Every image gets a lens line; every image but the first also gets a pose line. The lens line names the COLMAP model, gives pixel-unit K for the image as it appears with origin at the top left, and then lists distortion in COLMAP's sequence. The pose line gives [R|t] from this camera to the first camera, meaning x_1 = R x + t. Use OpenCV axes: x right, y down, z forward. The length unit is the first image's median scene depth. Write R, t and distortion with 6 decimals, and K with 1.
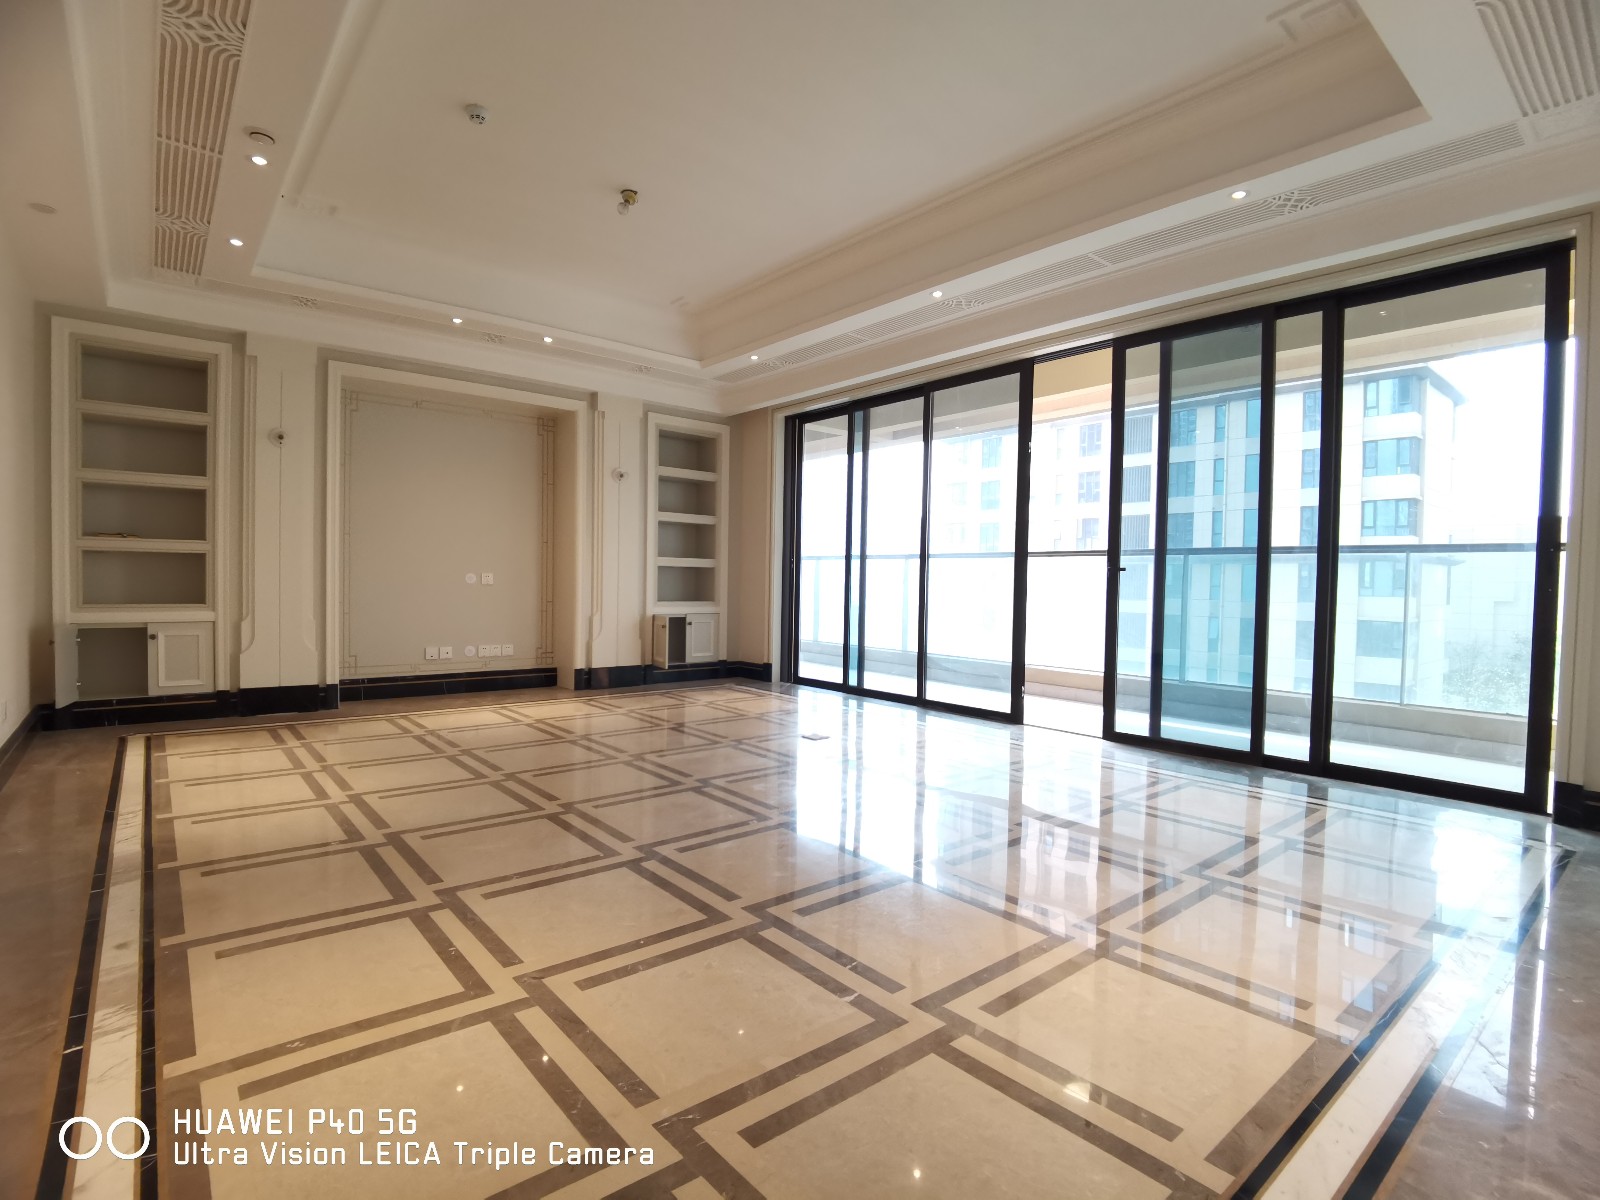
lens RADIAL K [[790.2, 0, 800.0], [0, 790.2, 600.0], [0, 0, 1]] dist [-0.074144, -0.000020]
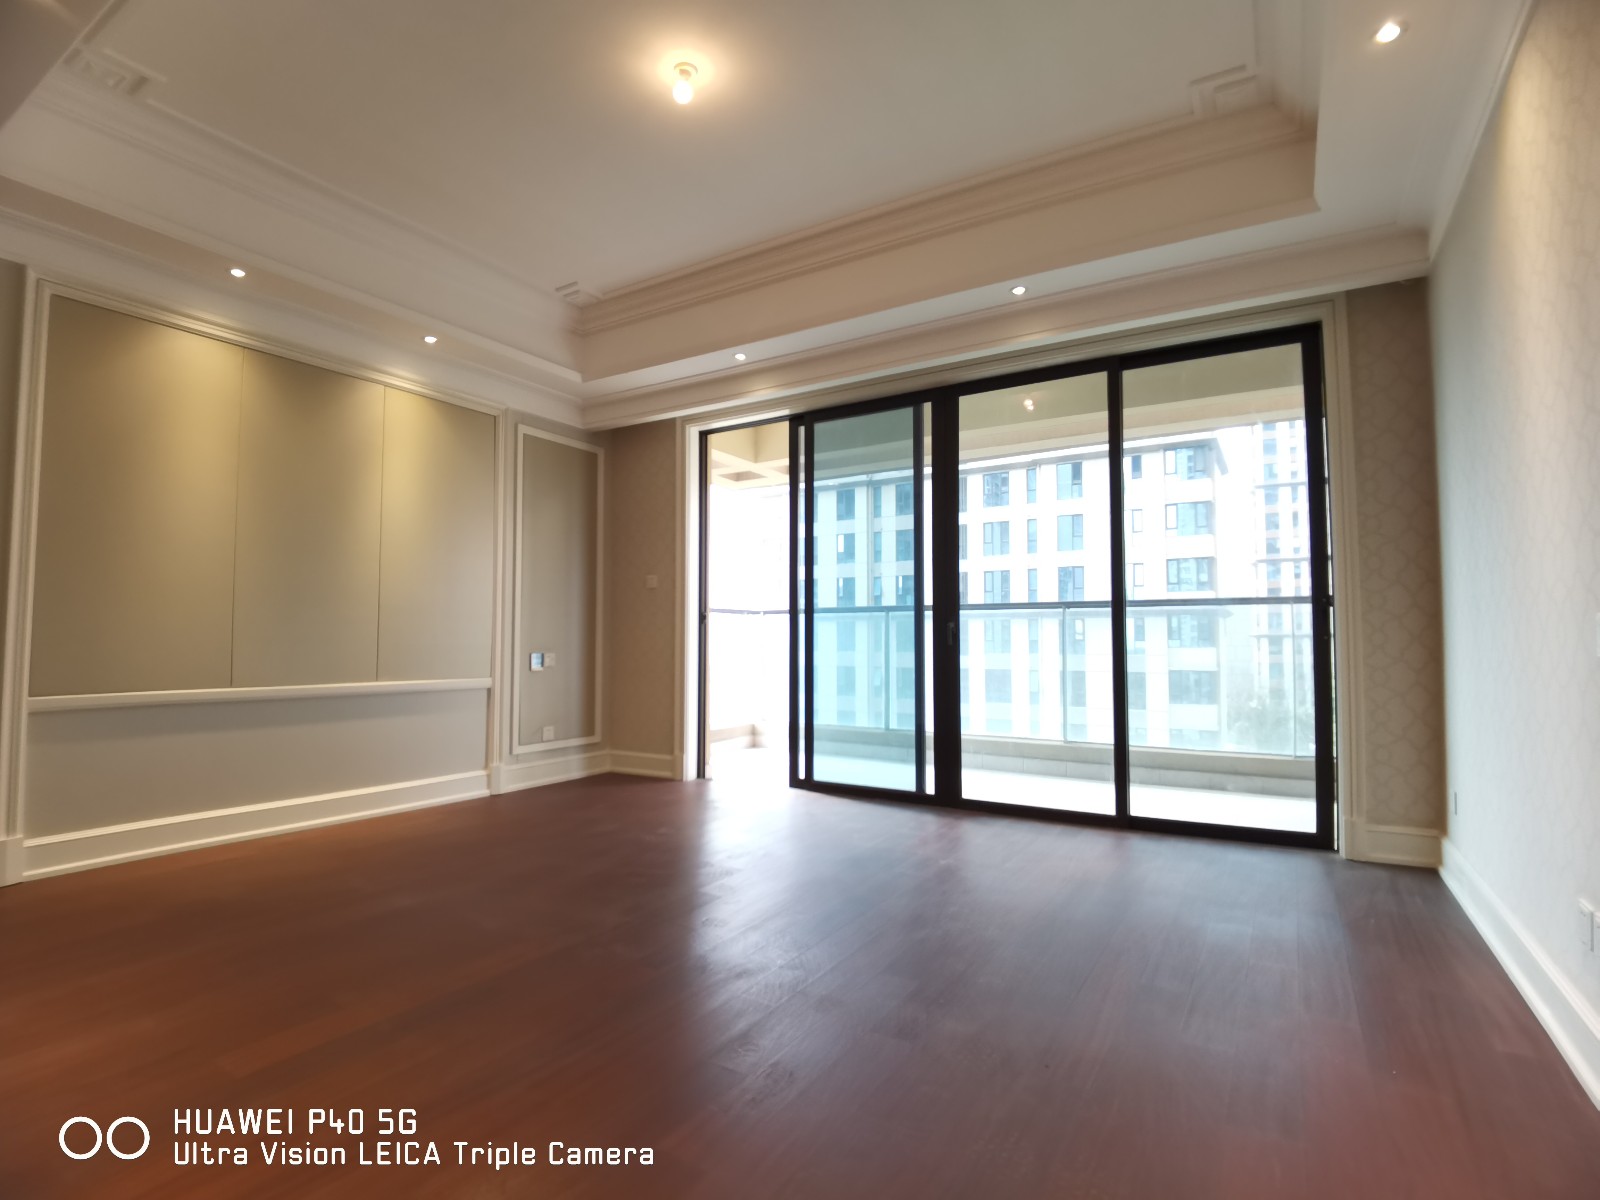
lens RADIAL K [[790.2, 0, 800.0], [0, 790.2, 600.0], [0, 0, 1]] dist [-0.074144, -0.000020]
pose [[0.954087, 0.003040, 0.299513, -0.105720], [0.019215, 0.997268, -0.071330, -0.005482], [-0.298912, 0.073810, 0.951422, 0.150078]]
